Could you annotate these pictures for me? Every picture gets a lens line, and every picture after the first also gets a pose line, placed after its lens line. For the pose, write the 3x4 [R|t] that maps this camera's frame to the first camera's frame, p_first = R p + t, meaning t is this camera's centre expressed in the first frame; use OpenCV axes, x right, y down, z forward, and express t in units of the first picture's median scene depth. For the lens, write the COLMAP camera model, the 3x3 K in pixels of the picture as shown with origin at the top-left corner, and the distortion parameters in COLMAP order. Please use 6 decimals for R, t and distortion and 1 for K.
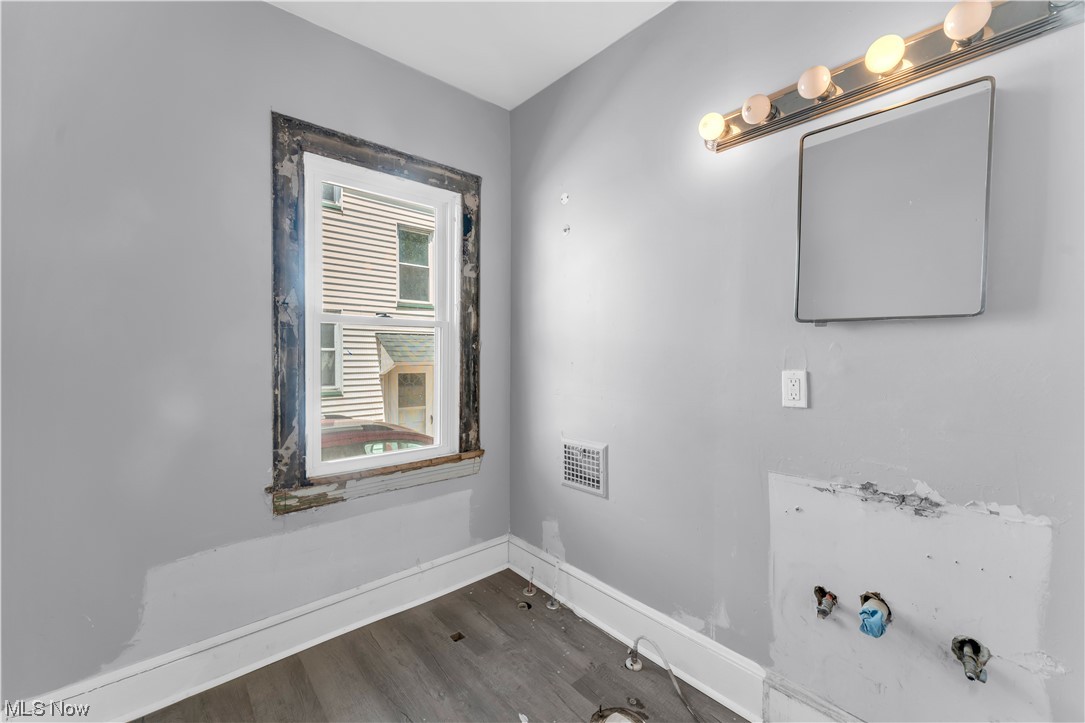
lens RADIAL K [[437.2, 0, 548.1], [0, 437.2, 354.3], [0, 0, 1]] dist [-0.000250, -0.000331]
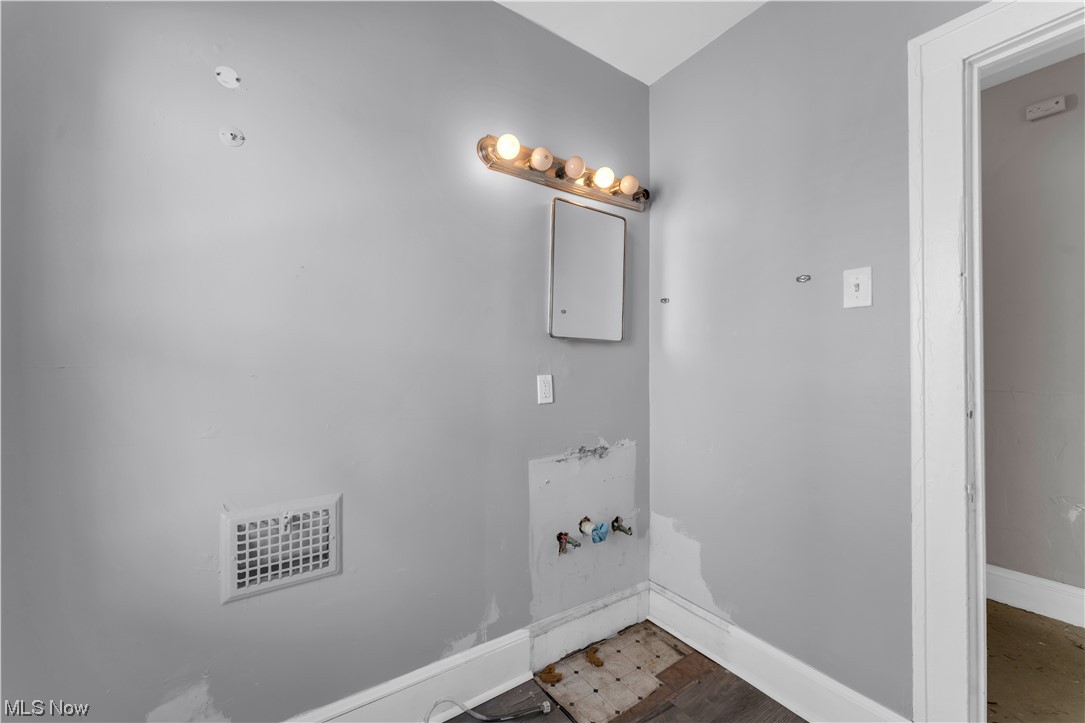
lens RADIAL K [[437.2, 0, 550.7], [0, 437.2, 356.9], [0, 0, 1]] dist [-0.000250, -0.000331]
pose [[0.112470, 0.015848, 0.993529, -0.683175], [-0.002125, 0.999874, -0.015708, 0.003812], [-0.993653, -0.000344, 0.112490, 0.800848]]
